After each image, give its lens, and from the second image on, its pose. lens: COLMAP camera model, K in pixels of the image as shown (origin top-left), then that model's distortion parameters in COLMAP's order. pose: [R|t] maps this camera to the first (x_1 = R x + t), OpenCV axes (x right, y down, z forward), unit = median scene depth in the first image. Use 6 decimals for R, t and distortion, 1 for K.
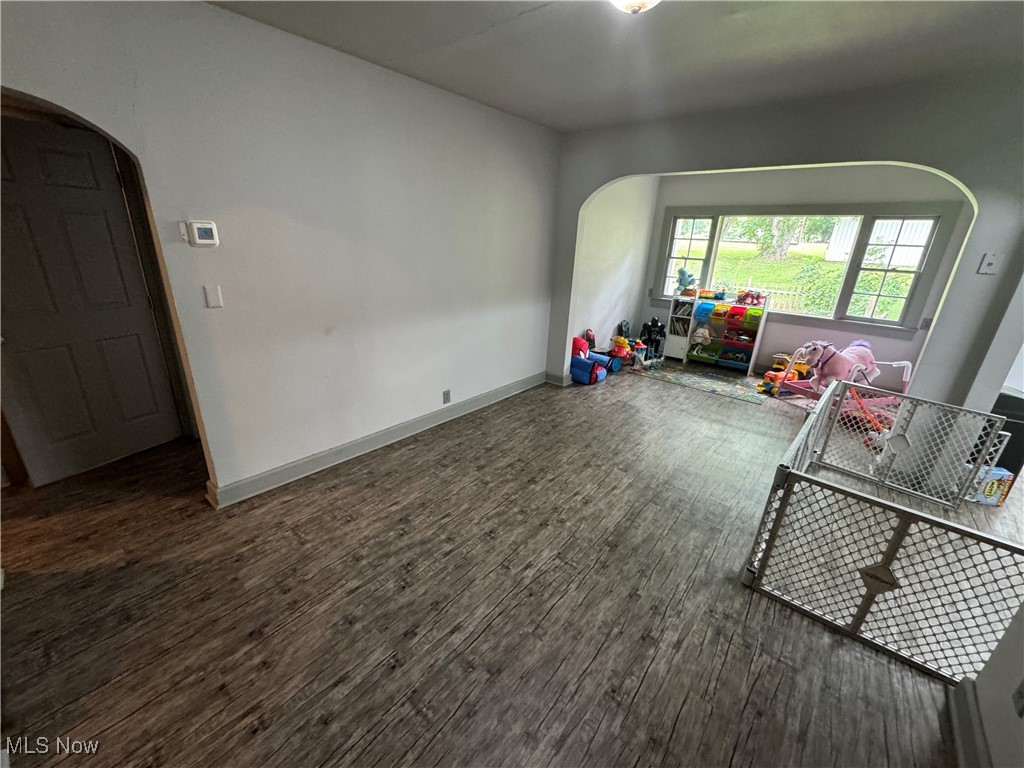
lens RADIAL K [[407.3, 0, 510.4], [0, 407.3, 385.5], [0, 0, 1]] dist [-0.002068, 0.000100]
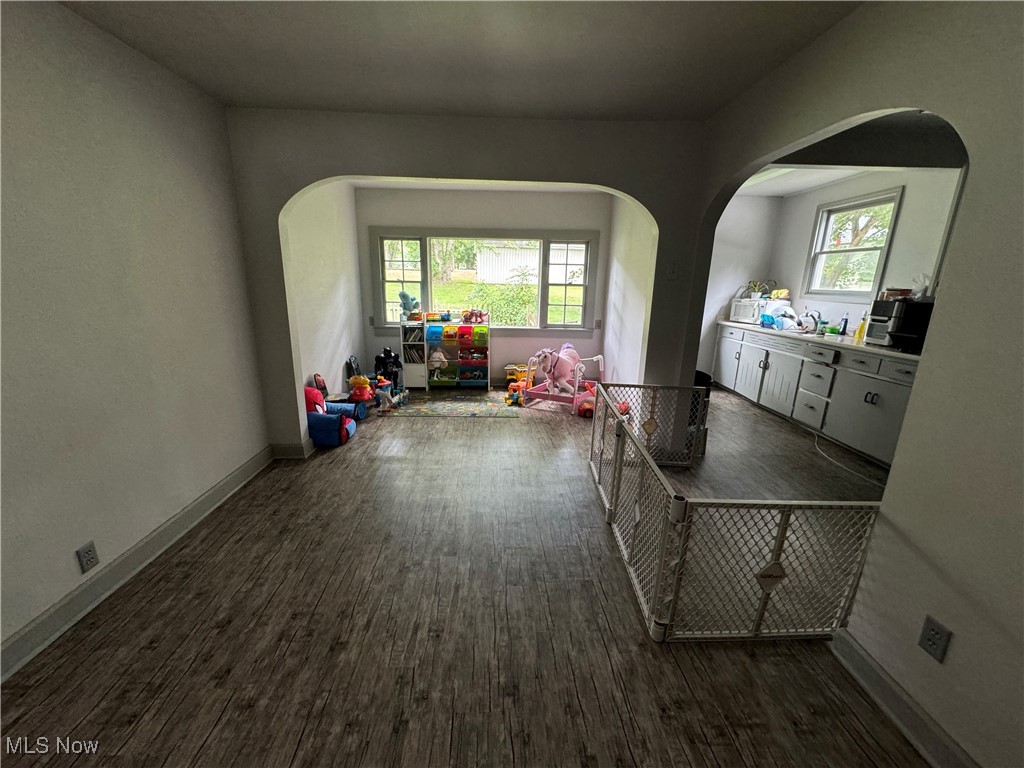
lens RADIAL K [[407.3, 0, 510.4], [0, 407.3, 385.5], [0, 0, 1]] dist [-0.002068, 0.000100]
pose [[0.739535, -0.194334, 0.644454, -0.038911], [0.236421, 0.971410, 0.021625, -0.050183], [-0.630232, 0.136370, 0.764337, 0.192618]]
